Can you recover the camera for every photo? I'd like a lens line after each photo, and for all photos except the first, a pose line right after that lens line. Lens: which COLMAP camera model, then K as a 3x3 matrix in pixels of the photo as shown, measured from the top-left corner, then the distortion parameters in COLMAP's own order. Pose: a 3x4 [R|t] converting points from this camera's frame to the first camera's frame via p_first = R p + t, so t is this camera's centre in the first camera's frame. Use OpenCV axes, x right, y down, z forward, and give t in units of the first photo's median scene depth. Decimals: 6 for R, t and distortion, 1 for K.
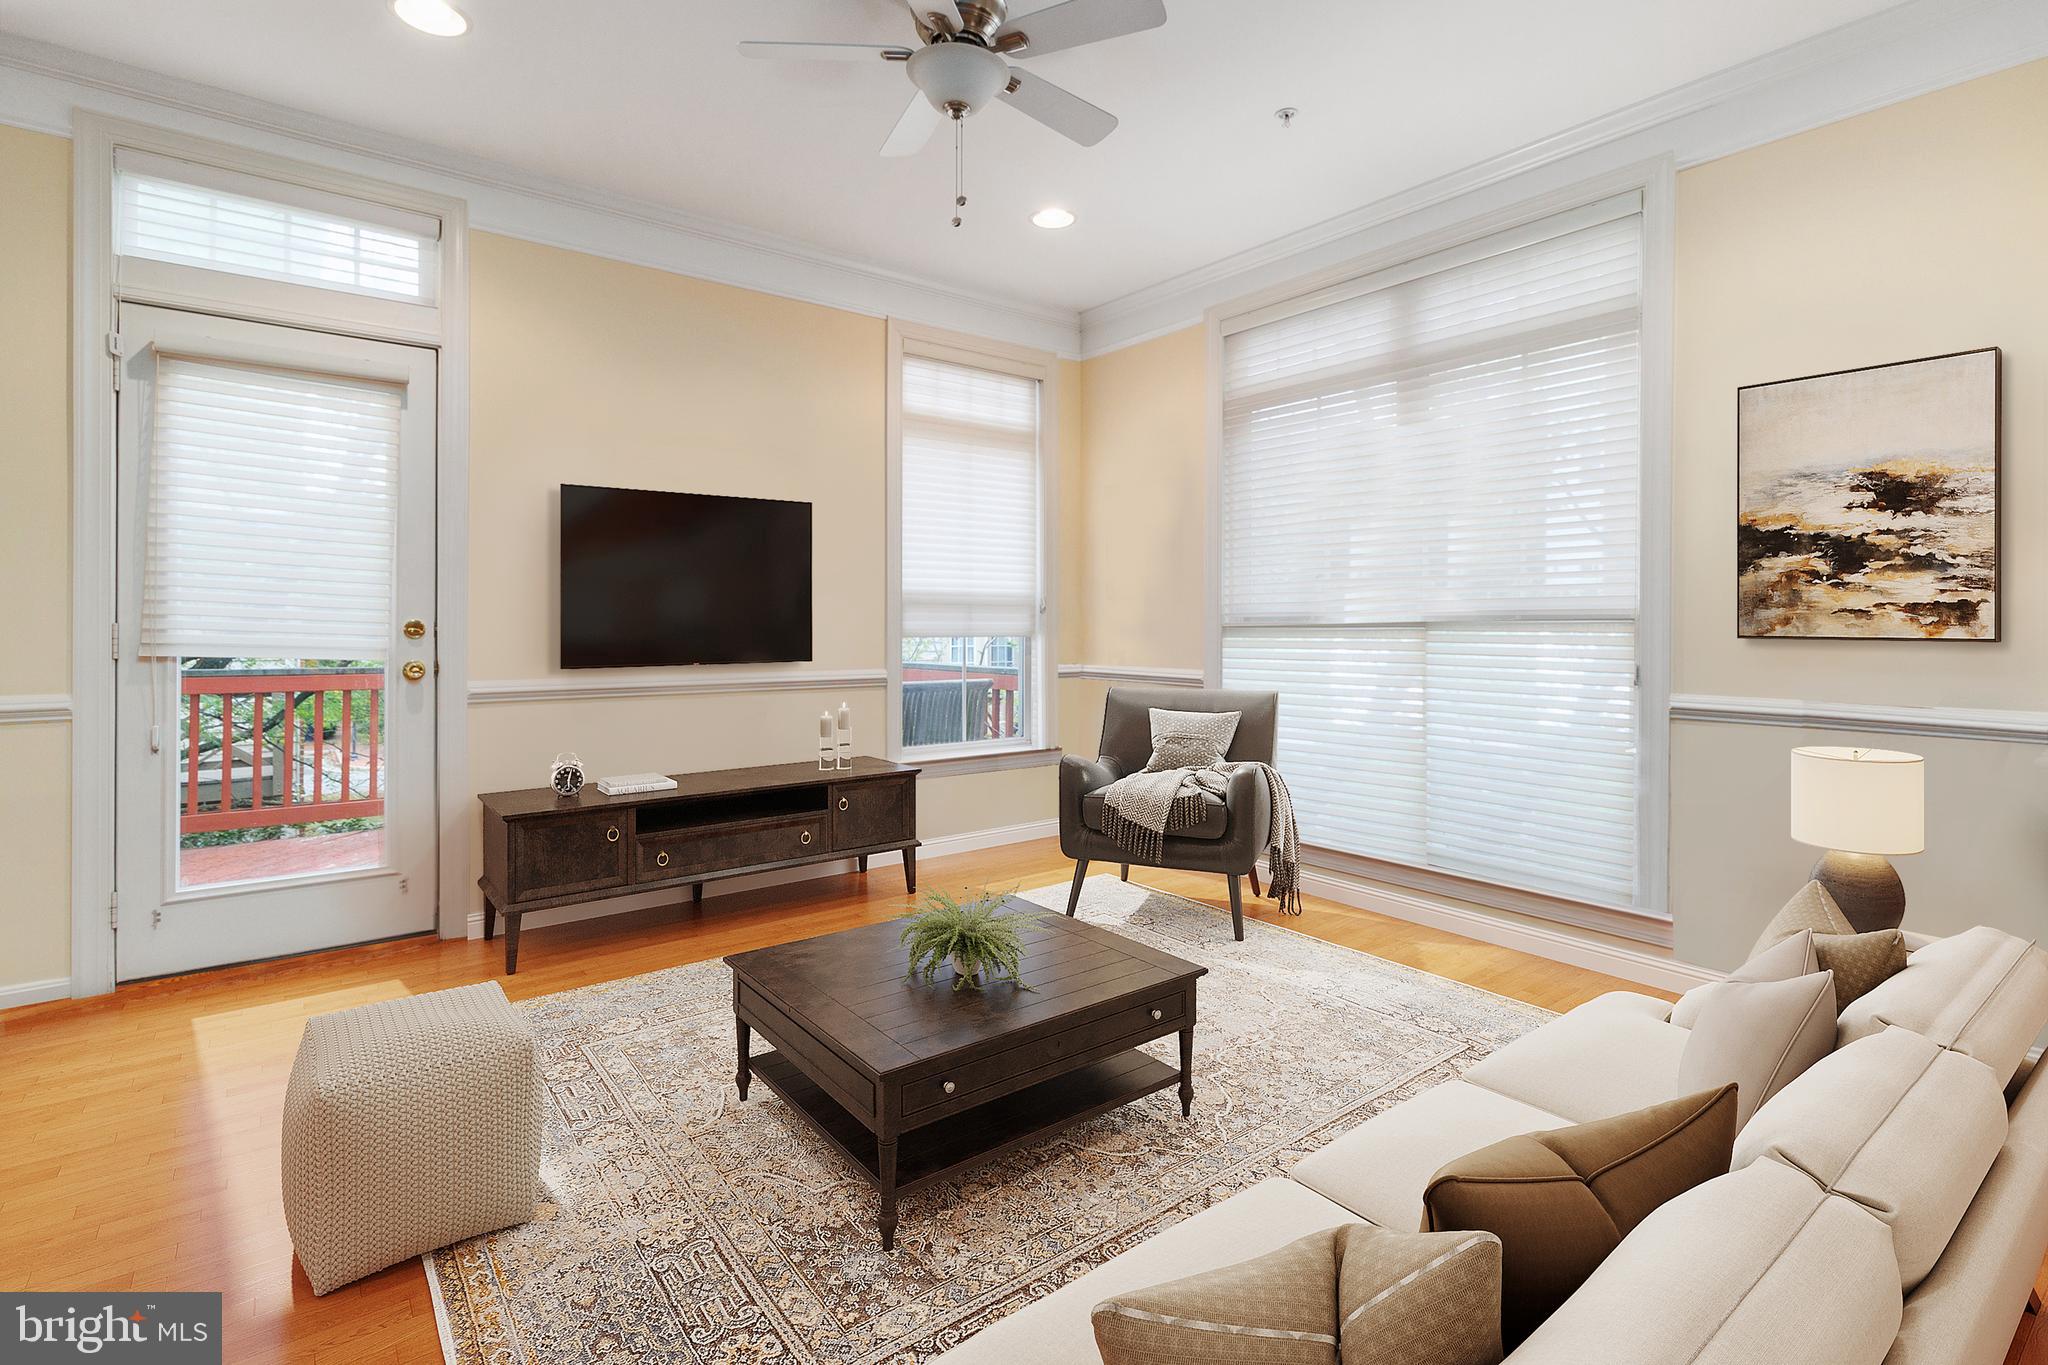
lens RADIAL K [[968.6, 0, 1033.6], [0, 968.6, 630.9], [0, 0, 1]] dist [-0.000485, 0.000493]
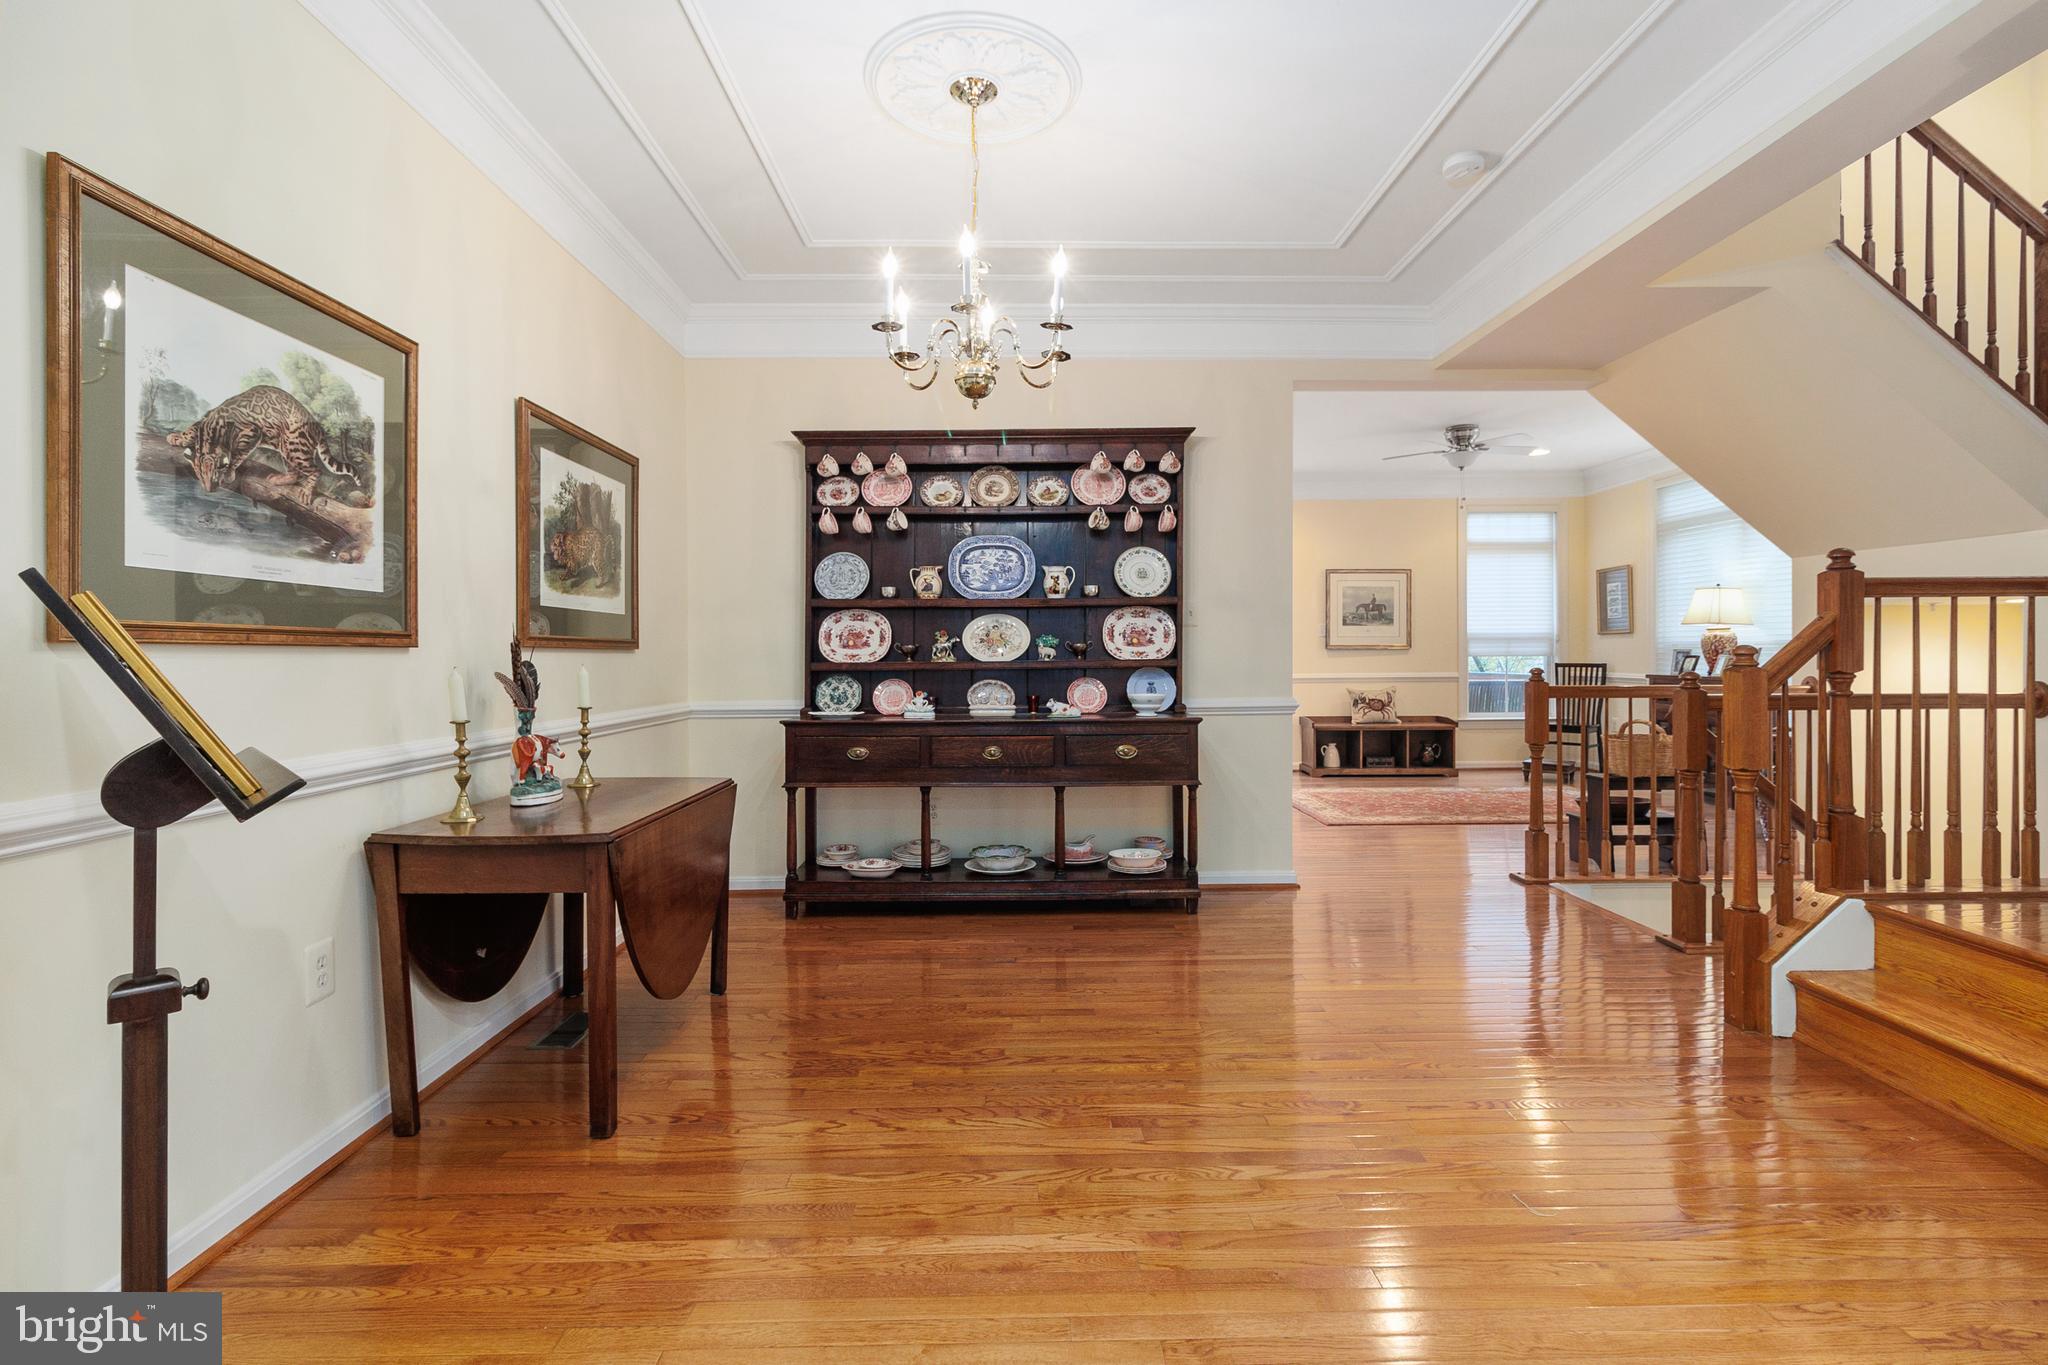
lens RADIAL K [[968.6, 0, 1027.7], [0, 968.6, 672.1], [0, 0, 1]] dist [-0.000485, 0.000493]
pose [[0.801446, 0.006468, -0.598032, 0.310596], [-0.001316, 0.999958, 0.009051, 0.020260], [0.598066, -0.006467, 0.801421, -1.055952]]
